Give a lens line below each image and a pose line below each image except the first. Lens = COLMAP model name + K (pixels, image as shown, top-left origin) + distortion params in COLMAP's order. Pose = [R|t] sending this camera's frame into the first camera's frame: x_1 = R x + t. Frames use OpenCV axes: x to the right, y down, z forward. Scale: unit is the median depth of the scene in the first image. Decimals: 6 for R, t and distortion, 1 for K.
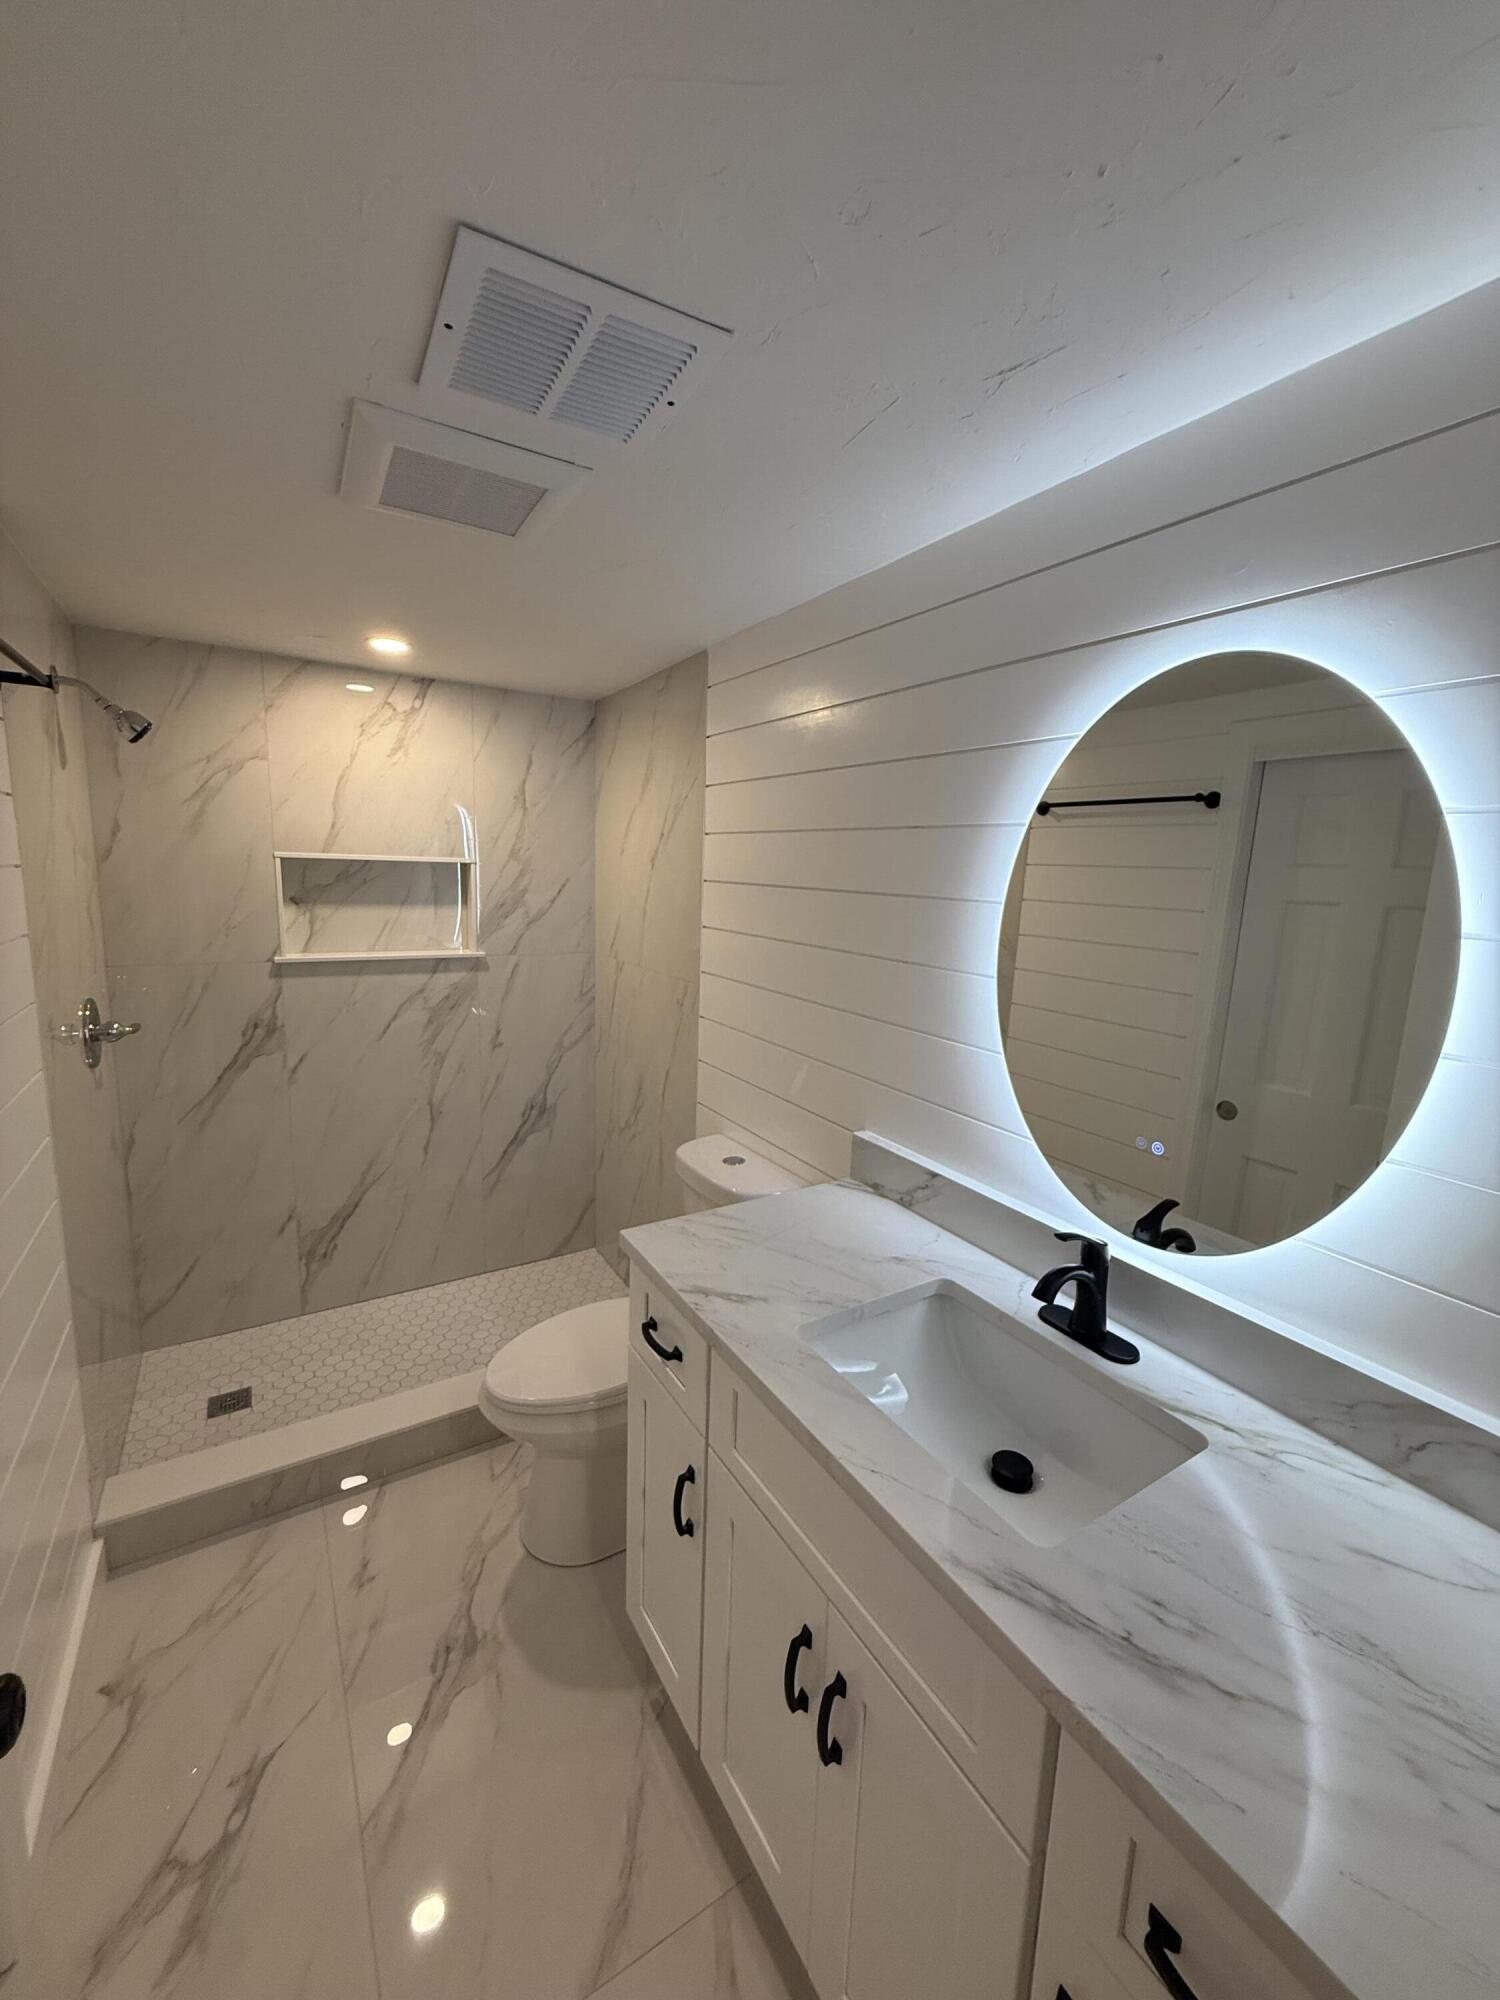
lens RADIAL K [[800.3, 0, 749.2], [0, 800.3, 998.3], [0, 0, 1]] dist [0.001651, 0.000665]
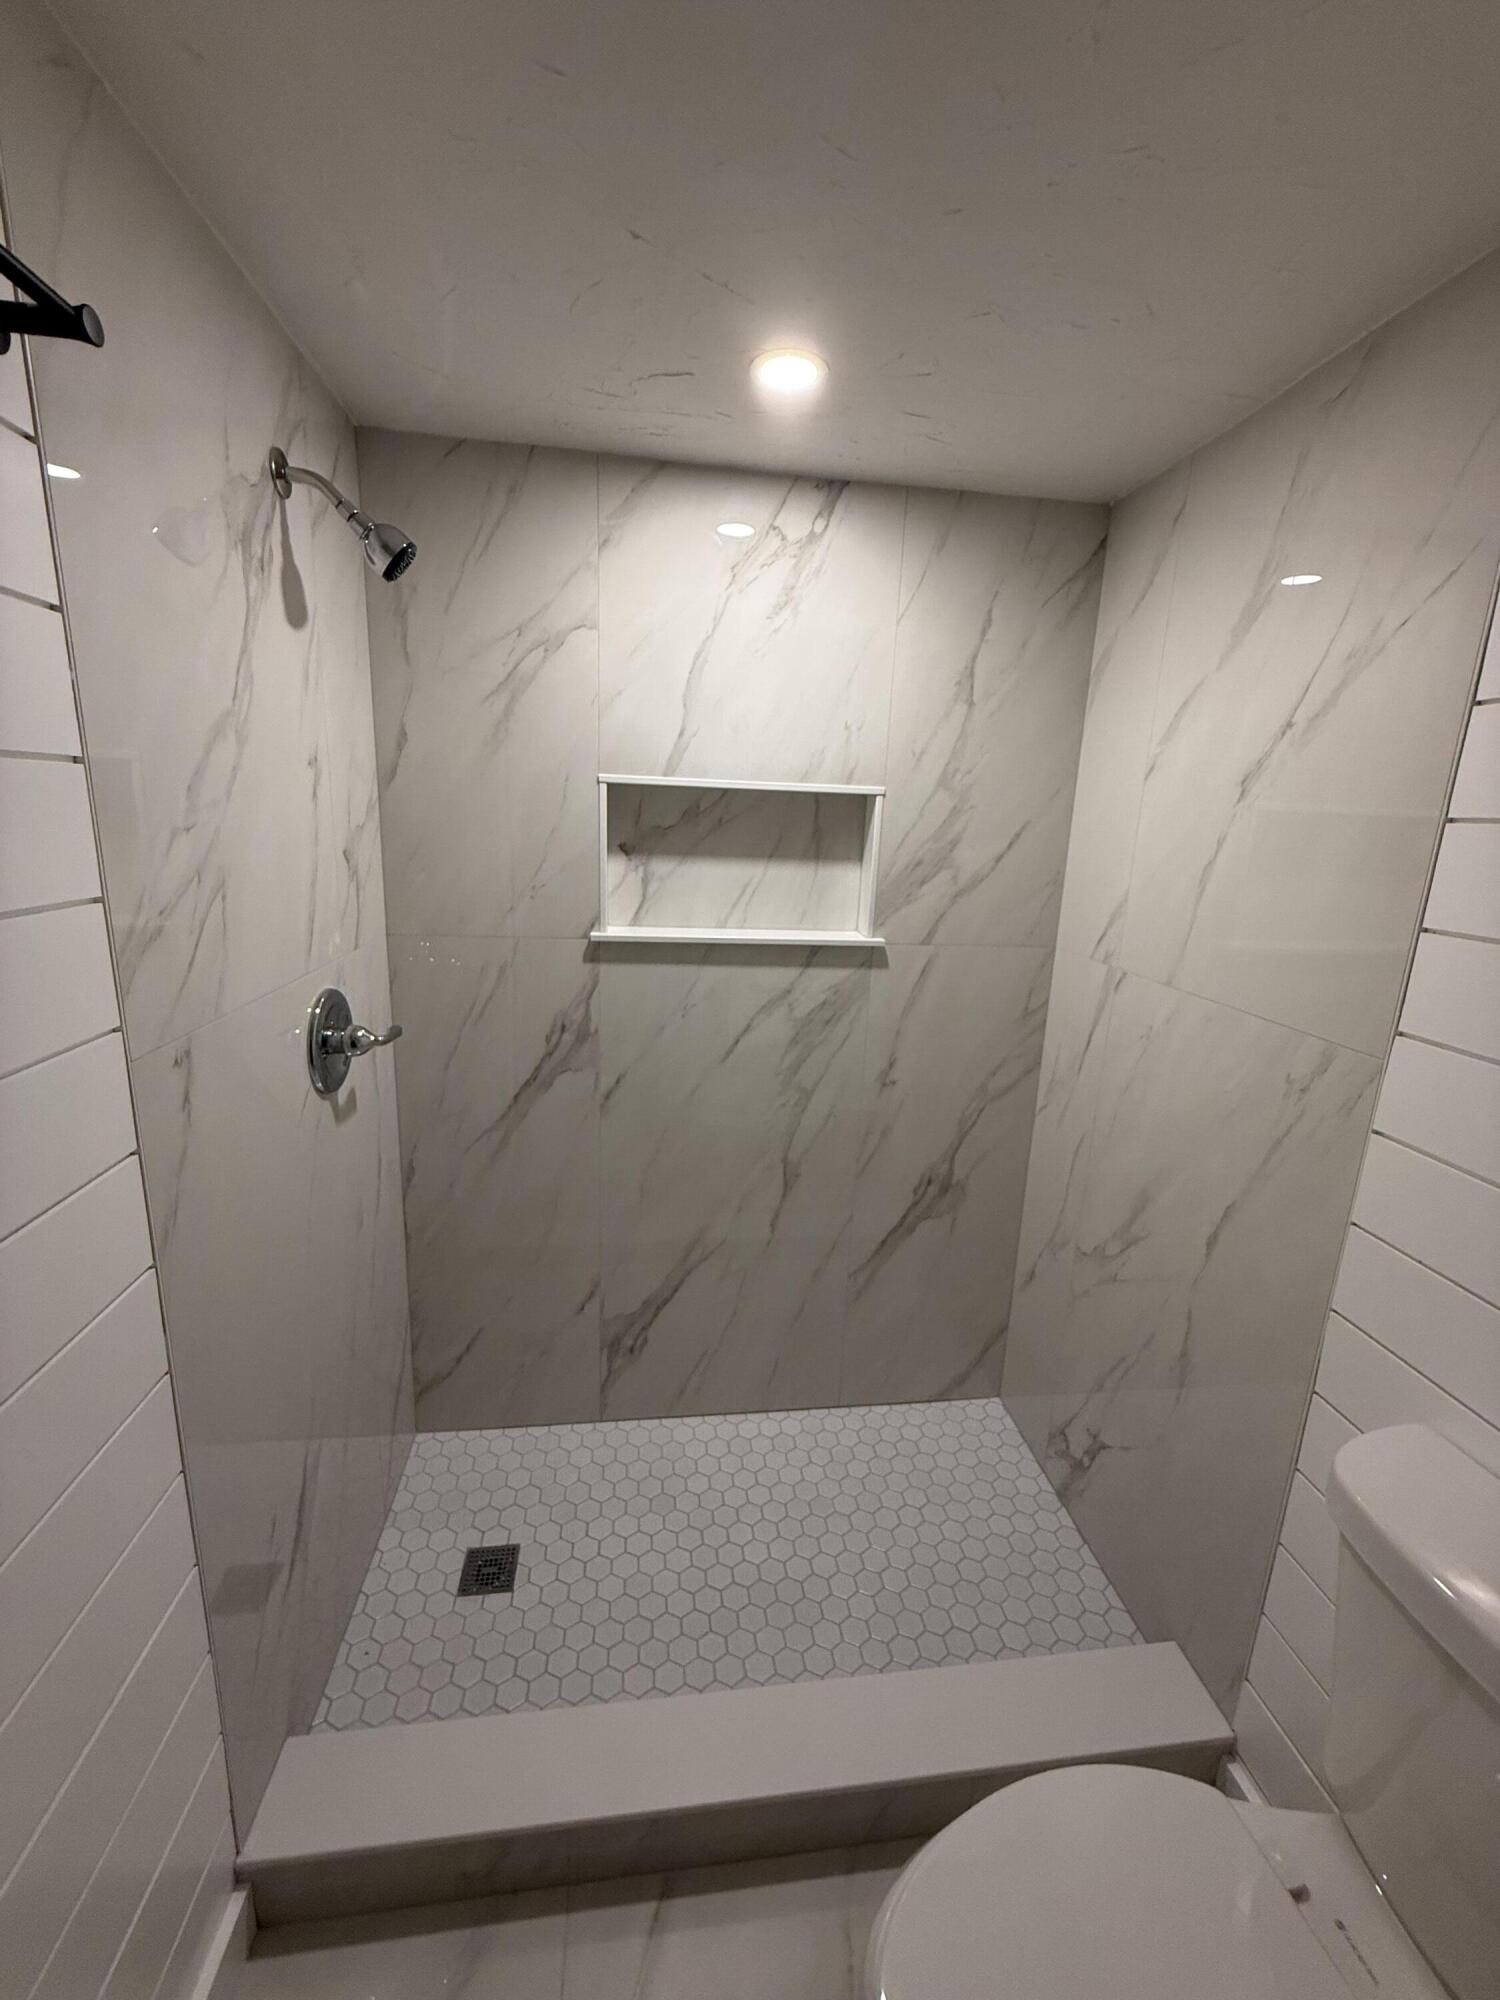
lens RADIAL K [[800.3, 0, 748.0], [0, 800.3, 1000.1], [0, 0, 1]] dist [0.001651, 0.000665]
pose [[0.910476, 0.097519, -0.401901, -0.187220], [-0.076049, 0.994708, 0.069077, -0.049147], [0.406510, -0.032329, 0.913074, 0.418129]]
